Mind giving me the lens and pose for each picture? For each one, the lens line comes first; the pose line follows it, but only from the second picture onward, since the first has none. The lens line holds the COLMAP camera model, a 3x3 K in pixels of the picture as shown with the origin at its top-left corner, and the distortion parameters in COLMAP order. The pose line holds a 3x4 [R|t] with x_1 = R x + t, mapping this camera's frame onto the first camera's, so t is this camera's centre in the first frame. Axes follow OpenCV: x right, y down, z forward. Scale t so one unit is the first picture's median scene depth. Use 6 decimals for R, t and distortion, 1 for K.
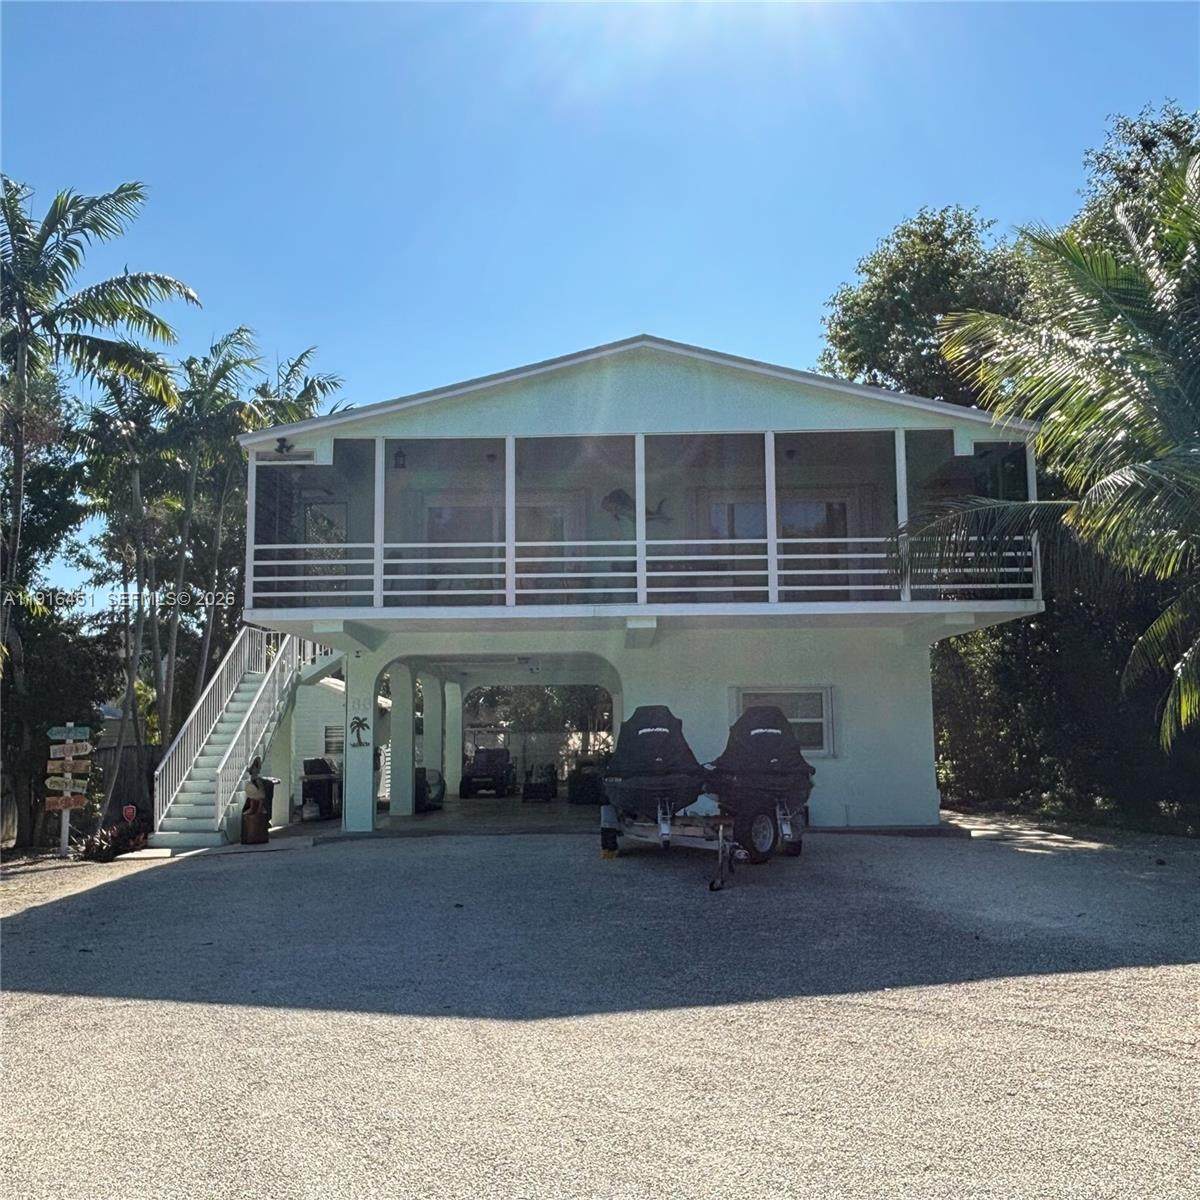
lens RADIAL K [[1185.9, 0, 602.4], [0, 1185.9, 584.0], [0, 0, 1]] dist [0.008359, 0.000000]
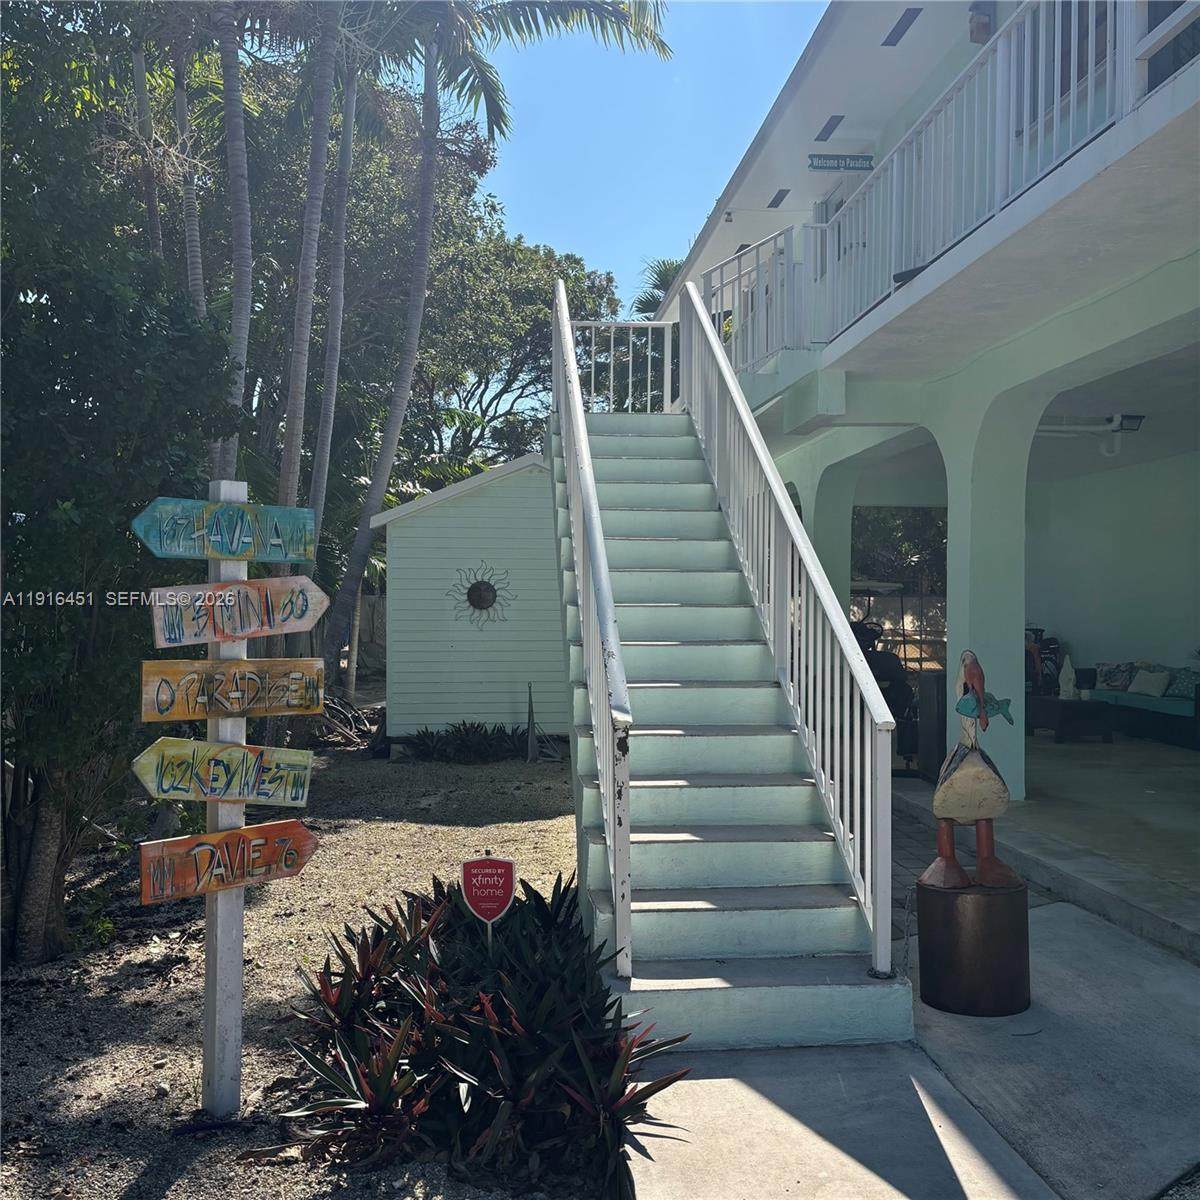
lens RADIAL K [[1211.1, 0, 602.8], [0, 1211.1, 600.7], [0, 0, 1]] dist [0.037755, 0.000000]
pose [[0.995313, 0.014740, 0.095576, -0.375399], [-0.025942, 0.992787, 0.117050, 0.103131], [-0.093162, -0.118981, 0.988516, 0.725551]]
